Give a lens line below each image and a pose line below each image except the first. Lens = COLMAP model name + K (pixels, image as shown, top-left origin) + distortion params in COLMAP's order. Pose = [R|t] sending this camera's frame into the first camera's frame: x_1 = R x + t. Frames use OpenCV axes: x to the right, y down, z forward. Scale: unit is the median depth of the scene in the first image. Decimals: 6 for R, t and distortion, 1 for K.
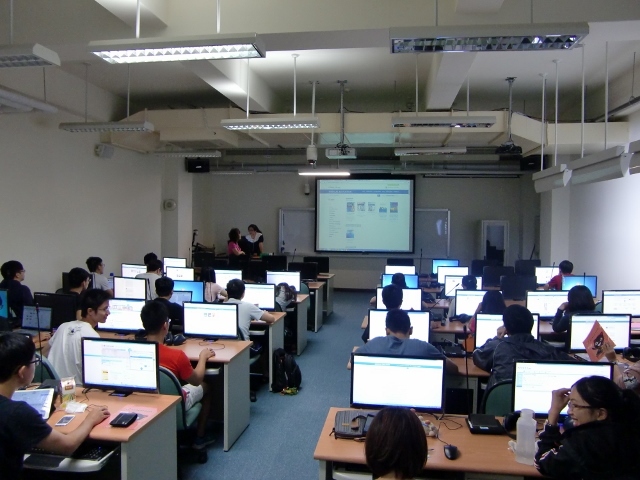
lens RADIAL K [[501.8, 0, 320.9], [0, 501.8, 236.6], [0, 0, 1]] dist [-0.102867, 0.088316]
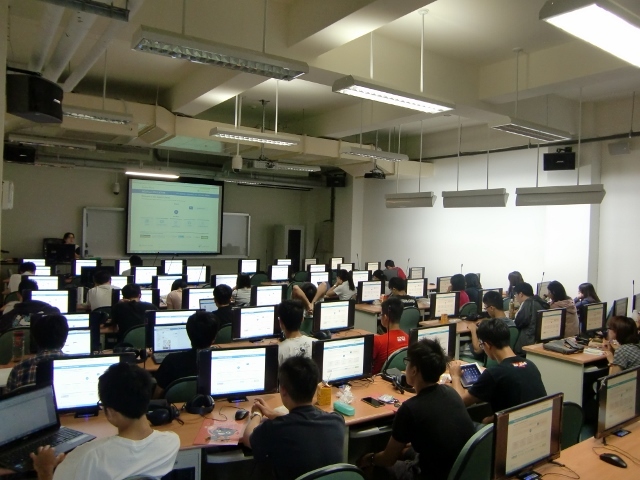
lens RADIAL K [[501.8, 0, 321.8], [0, 501.8, 235.7], [0, 0, 1]] dist [-0.102867, 0.088316]
pose [[0.742107, 0.003933, 0.670270, -0.540140], [-0.004625, 0.999989, -0.000748, -0.009537], [-0.670265, -0.002545, 0.742117, 0.077870]]
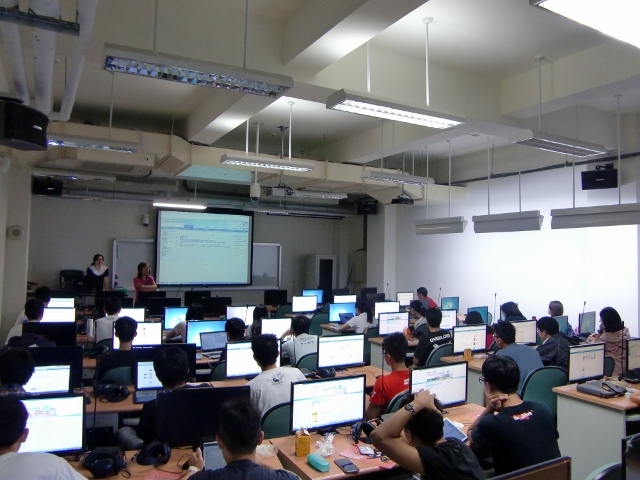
lens RADIAL K [[501.8, 0, 319.8], [0, 501.8, 236.0], [0, 0, 1]] dist [-0.102867, 0.088316]
pose [[0.804657, 0.030678, 0.592947, -0.474618], [0.006737, 0.998128, -0.060783, -0.007270], [-0.593702, 0.052905, 0.802944, 0.078523]]
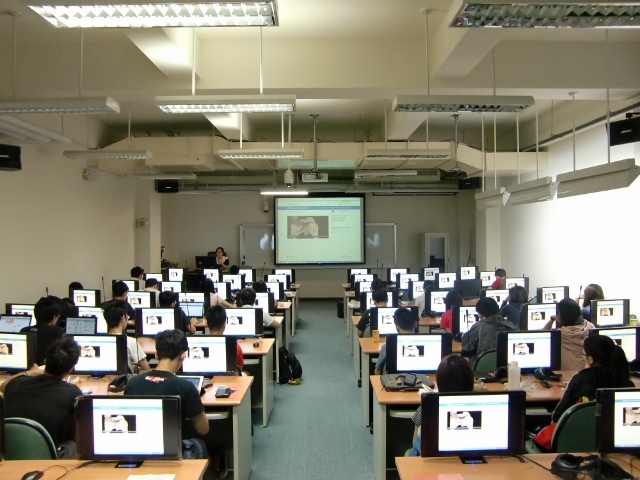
lens RADIAL K [[501.8, 0, 320.3], [0, 501.8, 235.3], [0, 0, 1]] dist [-0.102867, 0.088316]
pose [[0.989075, -0.018320, 0.146273, -0.105084], [0.022506, 0.999382, -0.027010, -0.002826], [-0.145688, 0.030007, 0.988875, -0.118269]]
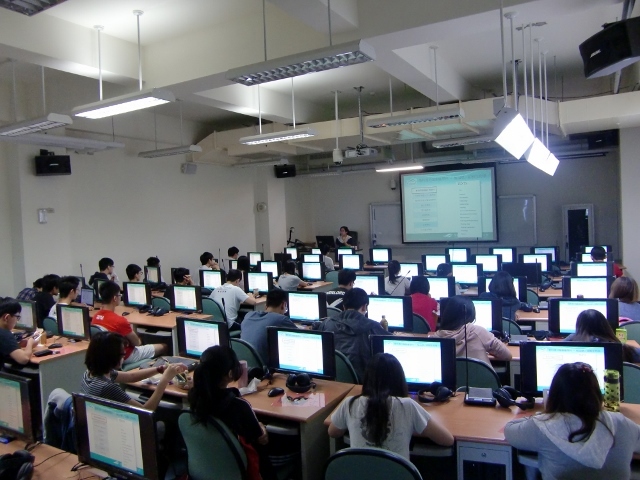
lens RADIAL K [[501.8, 0, 320.7], [0, 501.8, 236.7], [0, 0, 1]] dist [-0.102867, 0.088316]
pose [[0.929498, -0.036282, -0.367038, 0.316044], [0.040665, 0.999164, 0.004212, 0.006657], [0.366578, -0.018841, 0.930196, -0.049481]]
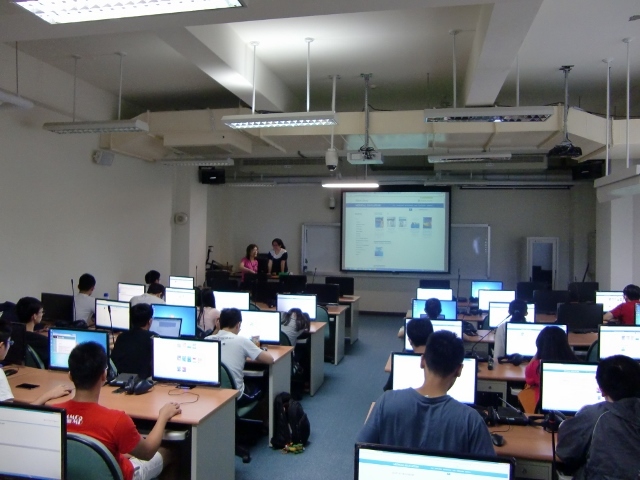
lens RADIAL K [[501.8, 0, 321.3], [0, 501.8, 234.9], [0, 0, 1]] dist [-0.102867, 0.088316]
pose [[0.997867, 0.004146, -0.065148, 0.019109], [-0.006715, 0.999206, -0.039275, 0.000763], [0.064933, 0.039629, 0.997102, 0.126368]]
